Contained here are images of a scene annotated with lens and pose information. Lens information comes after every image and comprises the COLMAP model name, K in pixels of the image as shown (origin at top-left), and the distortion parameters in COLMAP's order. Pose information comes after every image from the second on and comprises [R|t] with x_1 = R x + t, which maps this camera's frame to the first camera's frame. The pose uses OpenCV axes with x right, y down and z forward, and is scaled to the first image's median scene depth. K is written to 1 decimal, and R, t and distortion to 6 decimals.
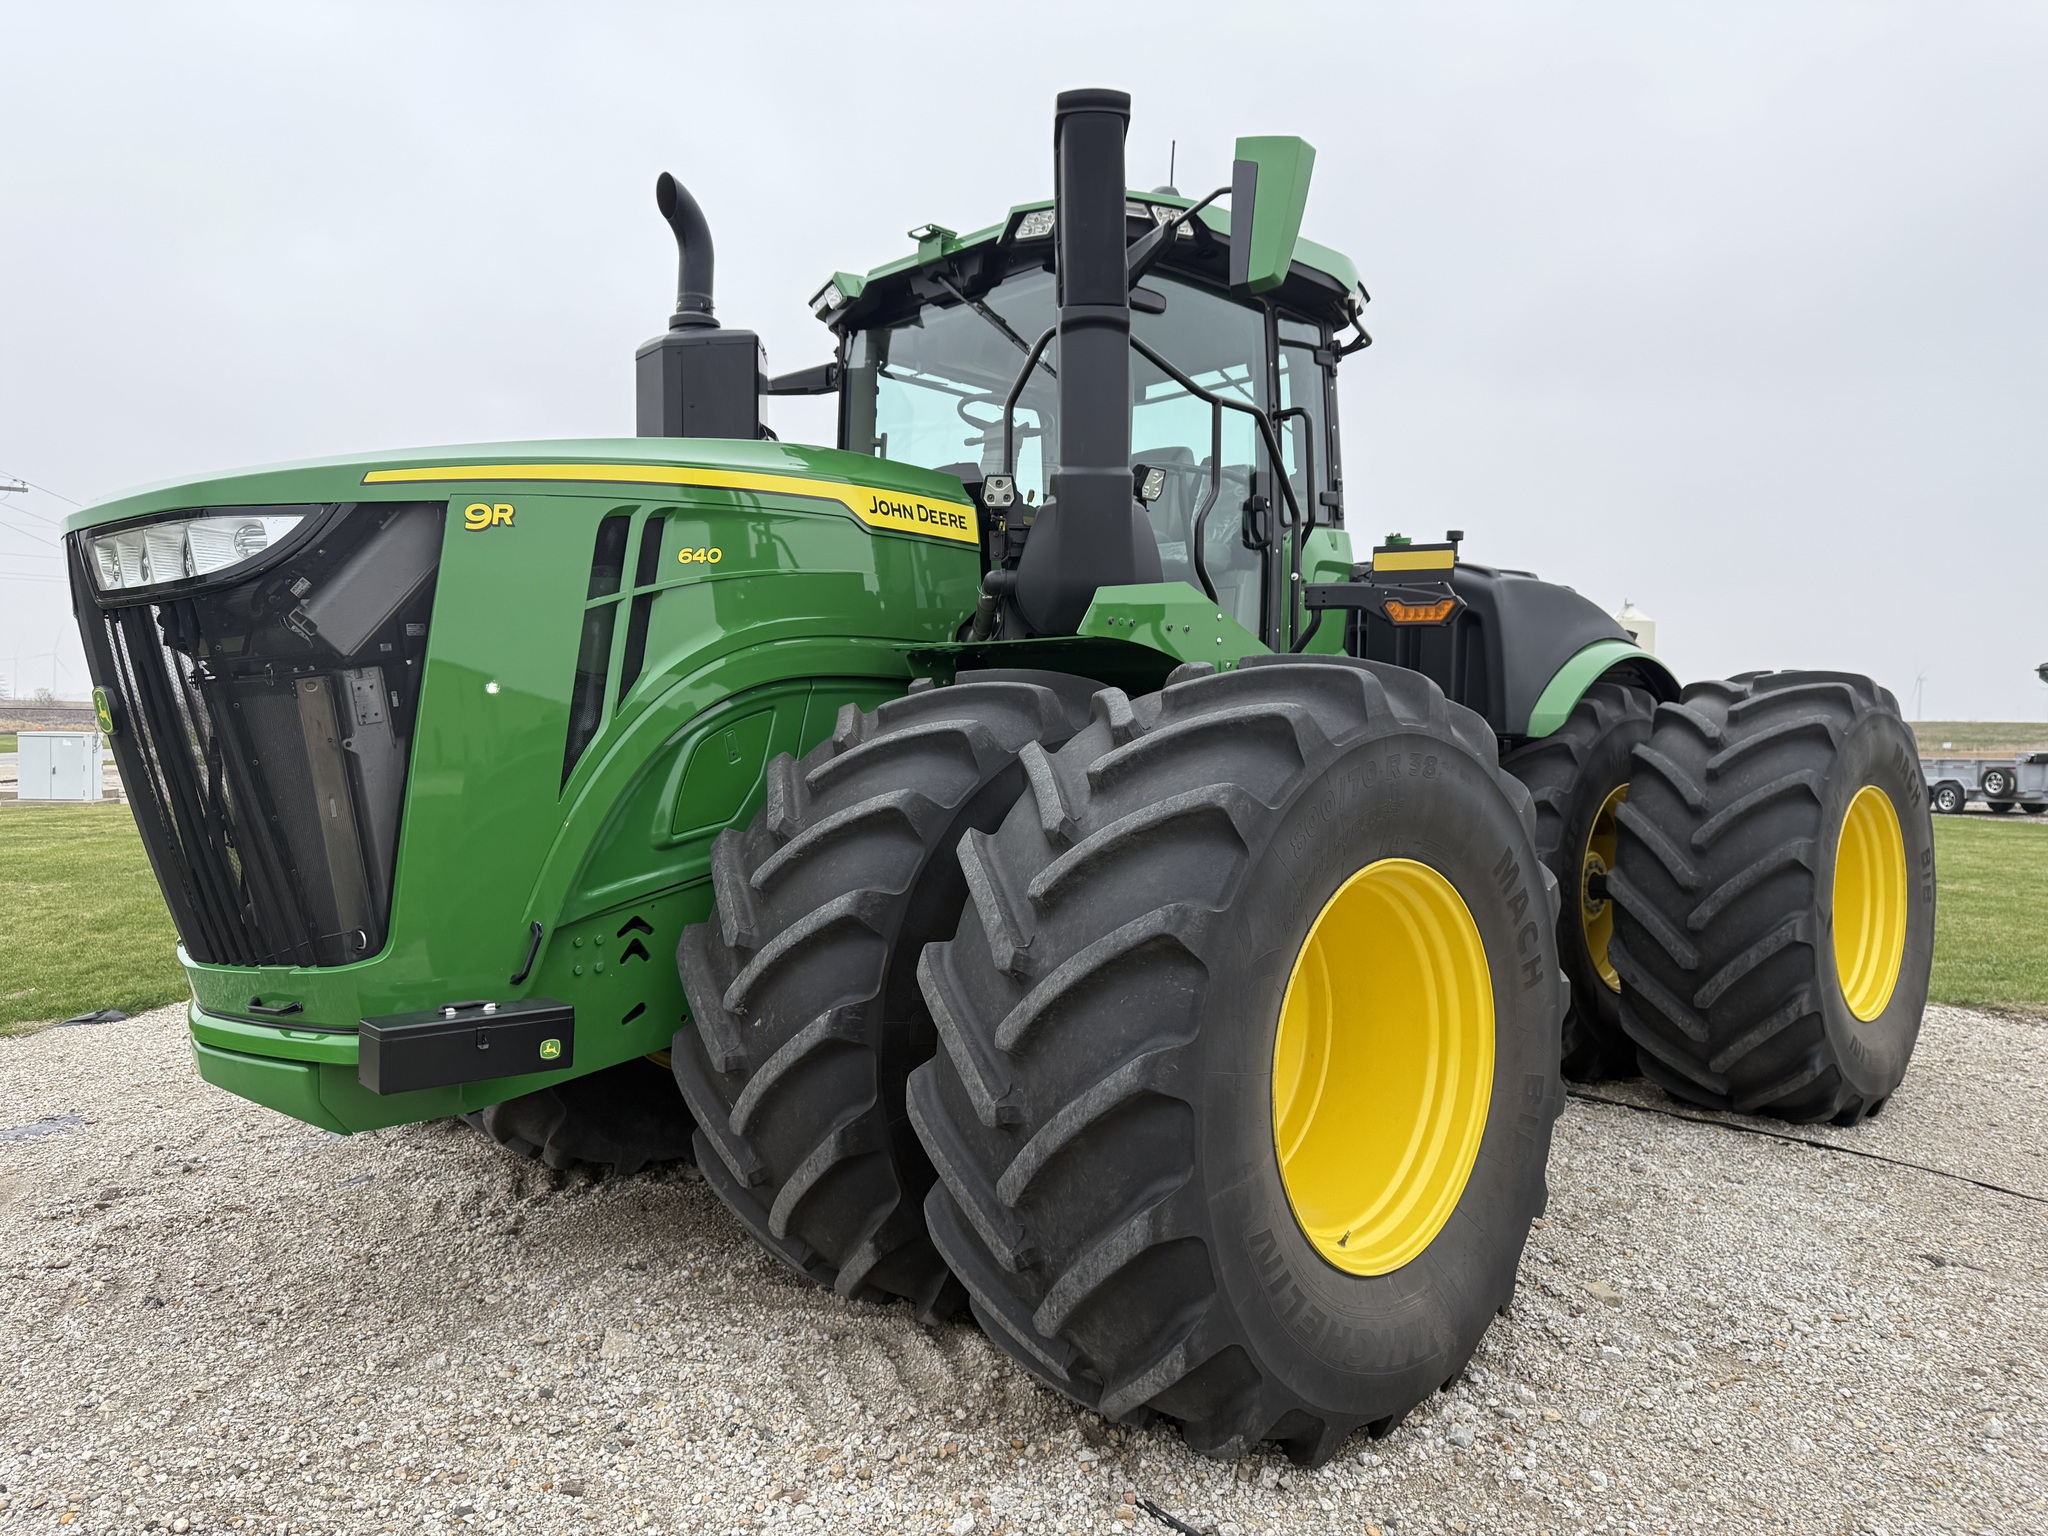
lens RADIAL K [[1452.7, 0, 1027.4], [0, 1452.7, 764.7], [0, 0, 1]] dist [0.059891, -0.075136]
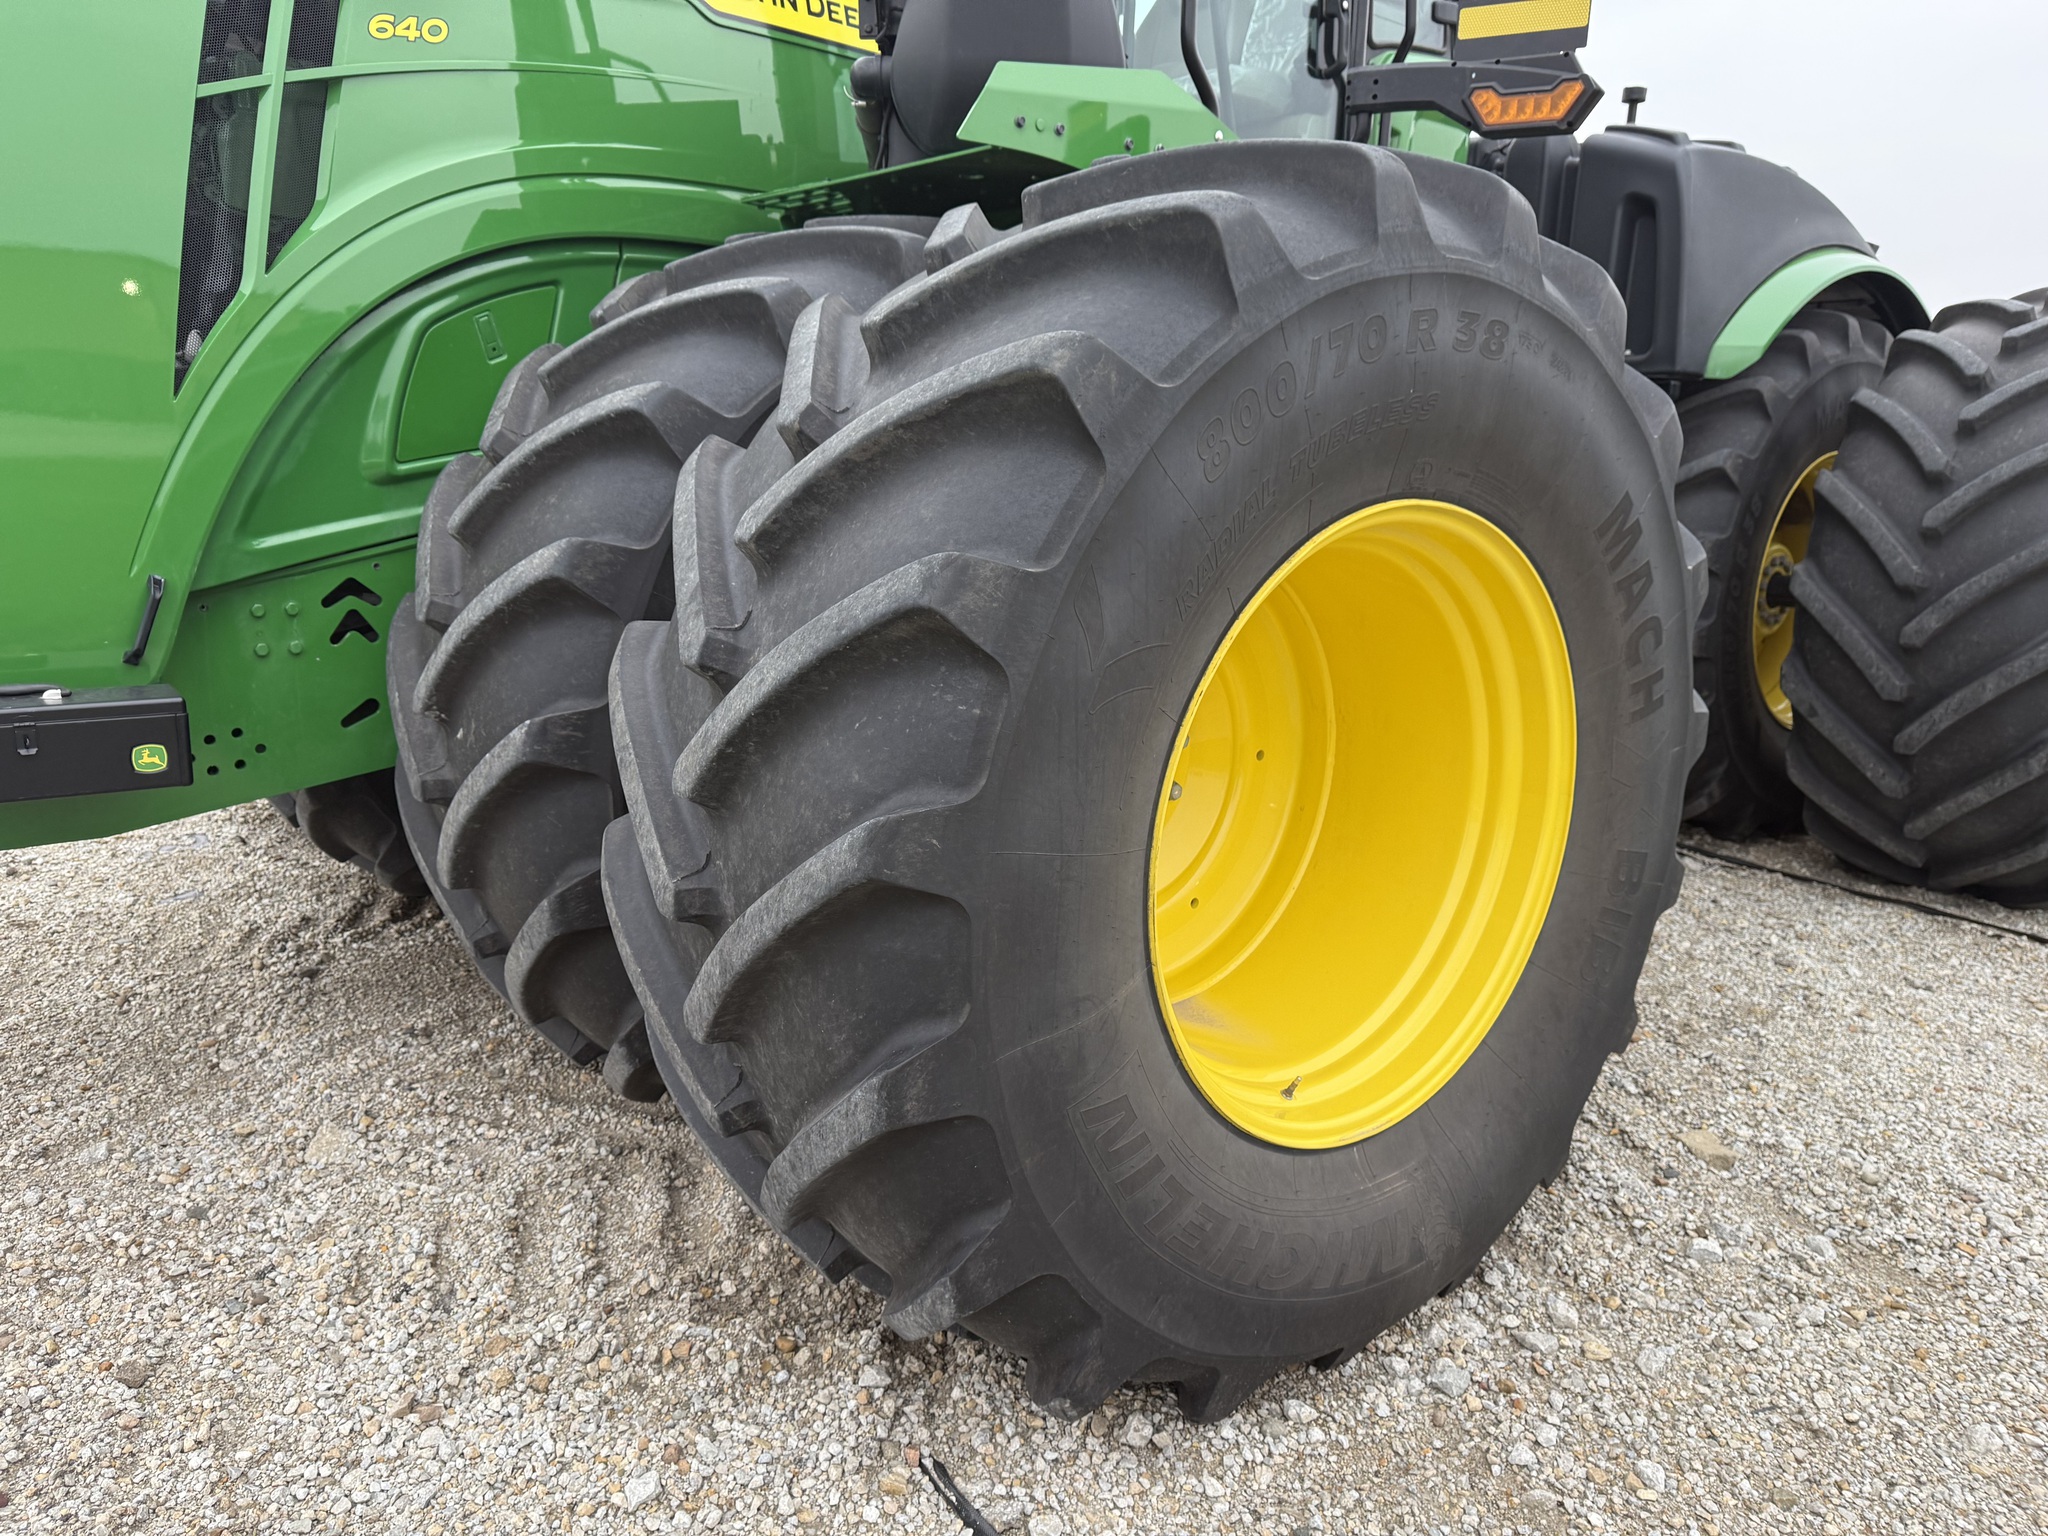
lens RADIAL K [[1452.7, 0, 1013.7], [0, 1452.7, 783.4], [0, 0, 1]] dist [0.059891, -0.075136]
pose [[0.993513, 0.039060, -0.106802, 0.147987], [-0.015953, 0.977745, 0.209189, 0.052419], [0.112596, -0.206128, 0.972025, 0.357753]]
